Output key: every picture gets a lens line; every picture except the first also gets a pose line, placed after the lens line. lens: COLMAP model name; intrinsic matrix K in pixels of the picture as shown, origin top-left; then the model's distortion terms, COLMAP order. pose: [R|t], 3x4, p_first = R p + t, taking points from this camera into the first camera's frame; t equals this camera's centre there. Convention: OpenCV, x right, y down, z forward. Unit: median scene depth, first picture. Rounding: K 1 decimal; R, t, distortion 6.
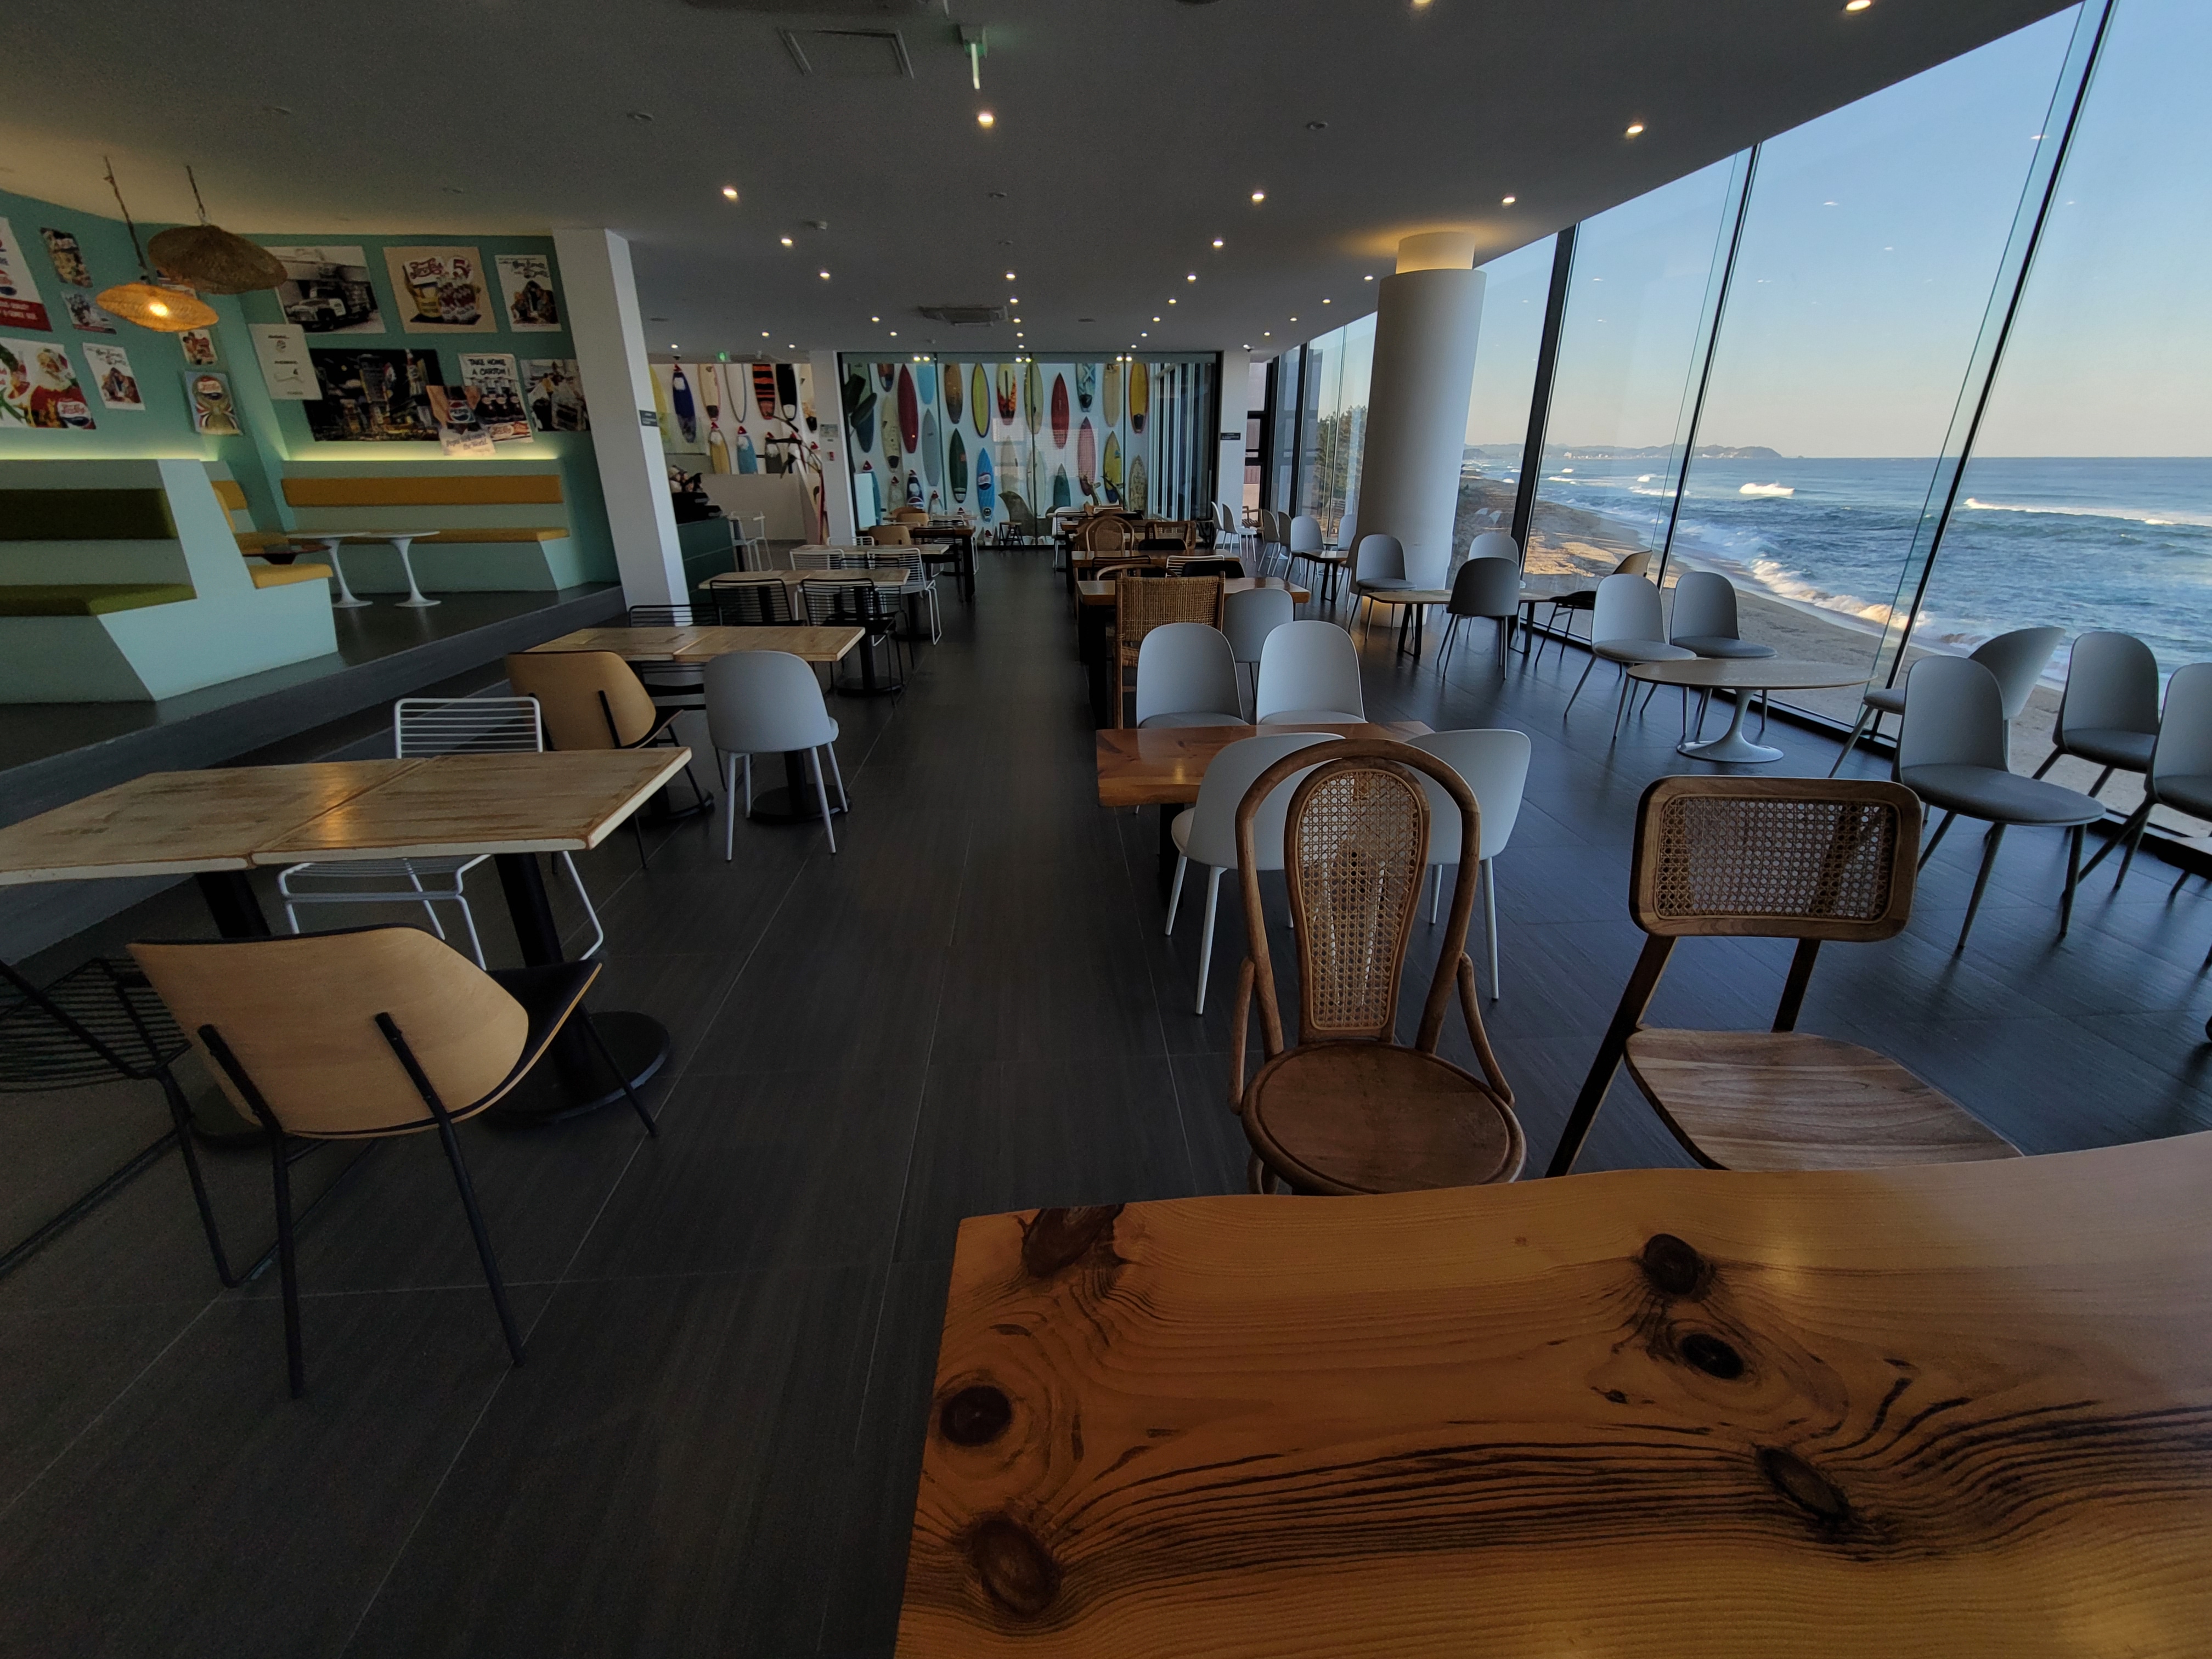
lens RADIAL K [[900.6, 0, 1103.8], [0, 900.6, 832.8], [0, 0, 1]] dist [-0.001463, 0.000243]
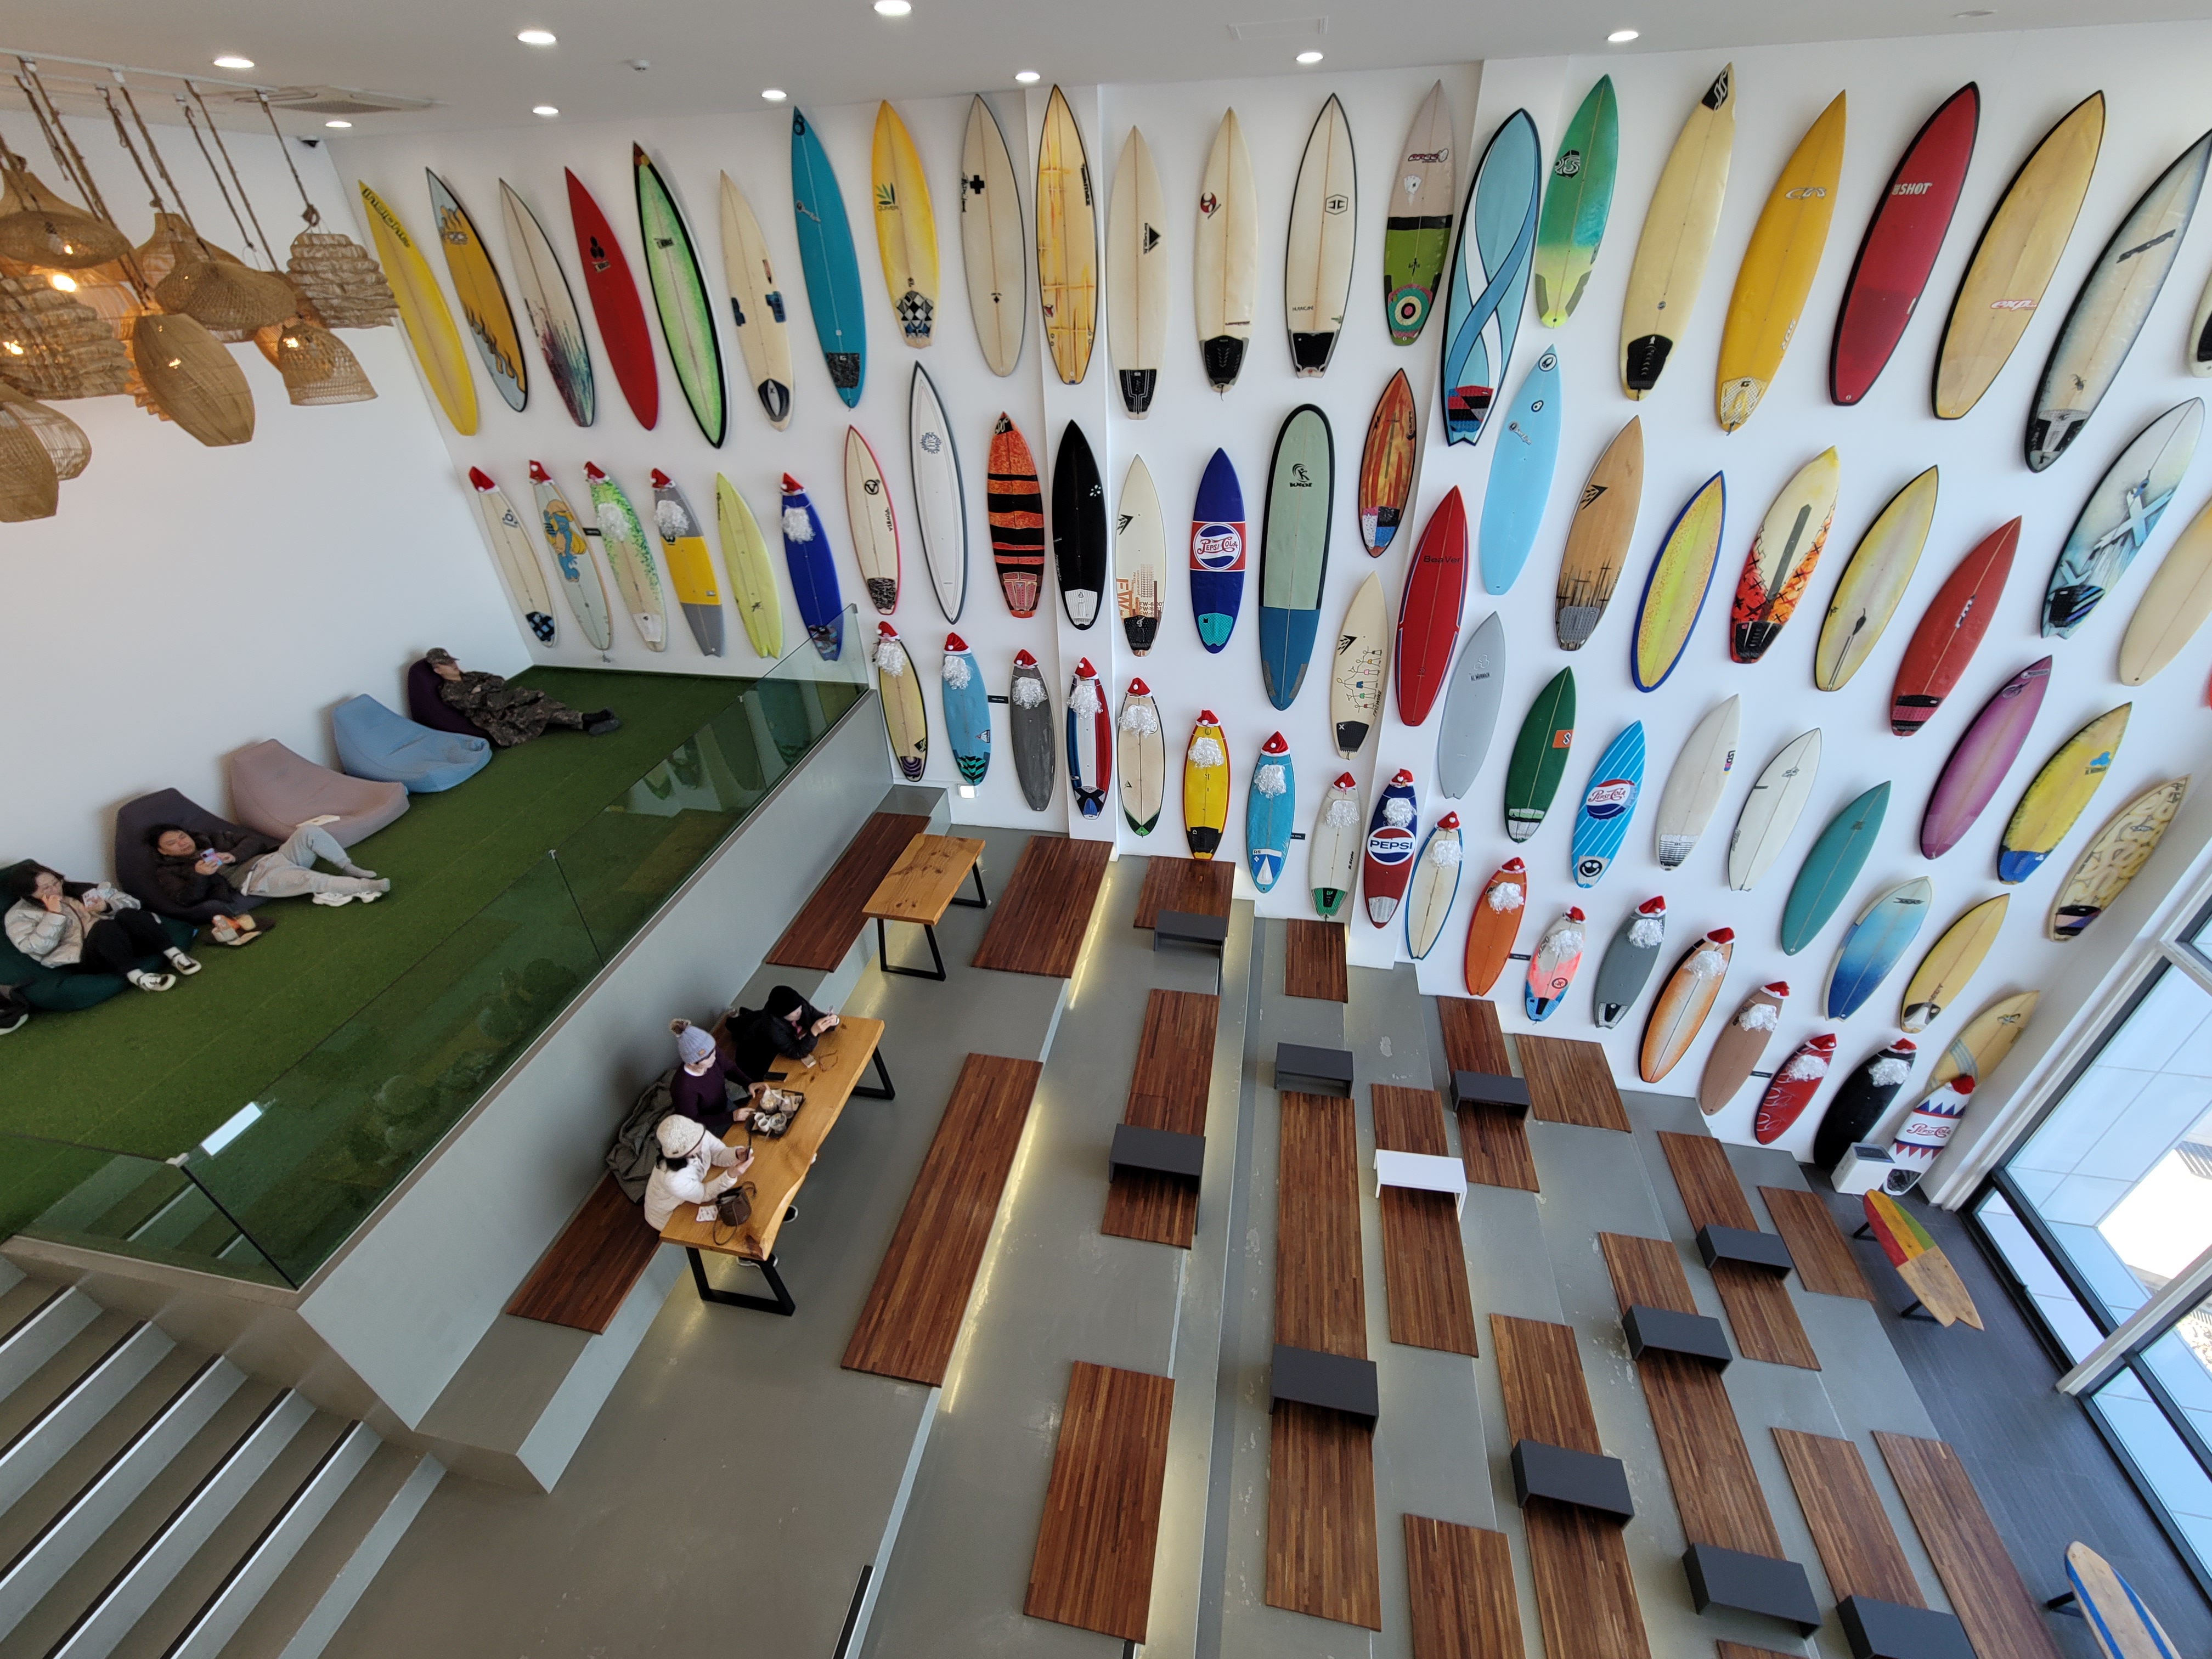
lens RADIAL K [[900.6, 0, 1106.4], [0, 900.6, 818.2], [0, 0, 1]] dist [-0.001463, 0.000243]
pose [[0.965789, 0.121035, -0.229353, -0.245205], [-0.074184, 0.976390, 0.202877, -0.452126], [0.248493, -0.178922, 0.951965, 0.642676]]
